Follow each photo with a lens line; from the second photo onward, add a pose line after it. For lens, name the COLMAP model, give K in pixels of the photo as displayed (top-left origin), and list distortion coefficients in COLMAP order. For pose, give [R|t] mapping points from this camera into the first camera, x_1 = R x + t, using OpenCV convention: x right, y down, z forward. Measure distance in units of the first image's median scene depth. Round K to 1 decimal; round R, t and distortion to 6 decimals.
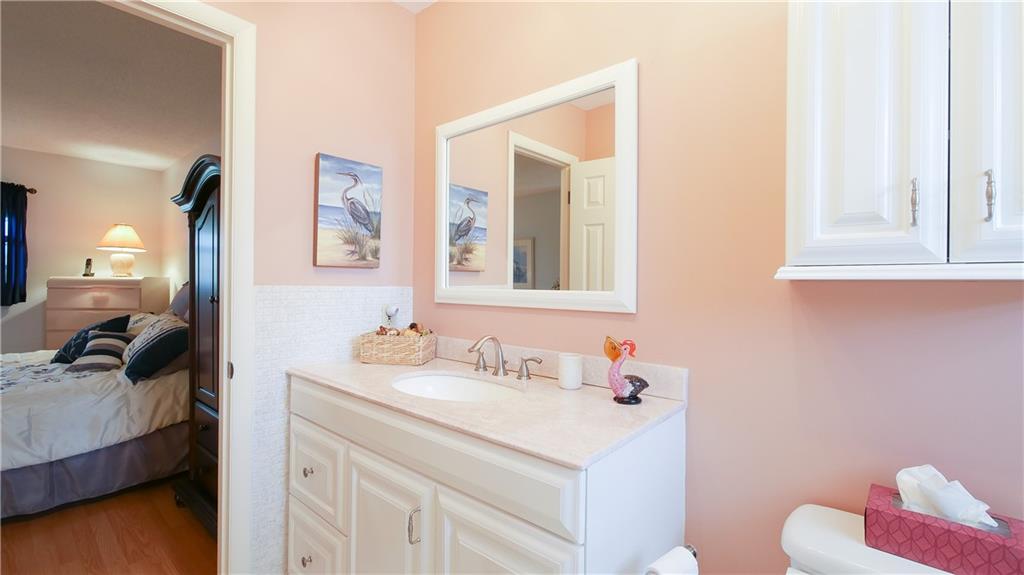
lens RADIAL K [[438.1, 0, 517.2], [0, 438.1, 283.1], [0, 0, 1]] dist [-0.007383, 0.000832]
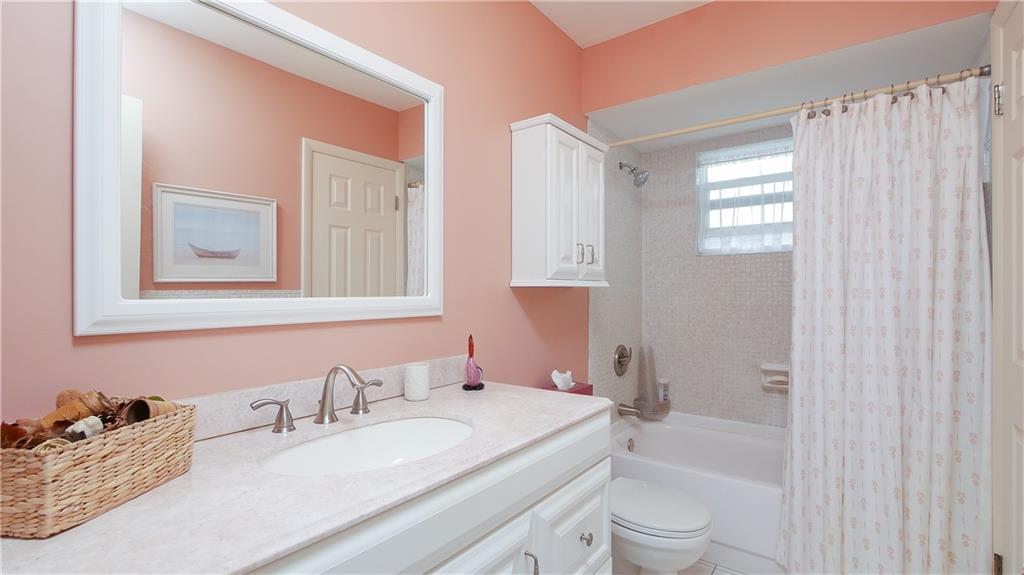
lens RADIAL K [[438.1, 0, 520.1], [0, 438.1, 292.3], [0, 0, 1]] dist [-0.007383, 0.000832]
pose [[-0.076875, -0.006734, 0.997018, -0.817884], [-0.005592, 0.999964, 0.006323, 0.000937], [-0.997025, -0.005089, -0.076910, 0.826002]]
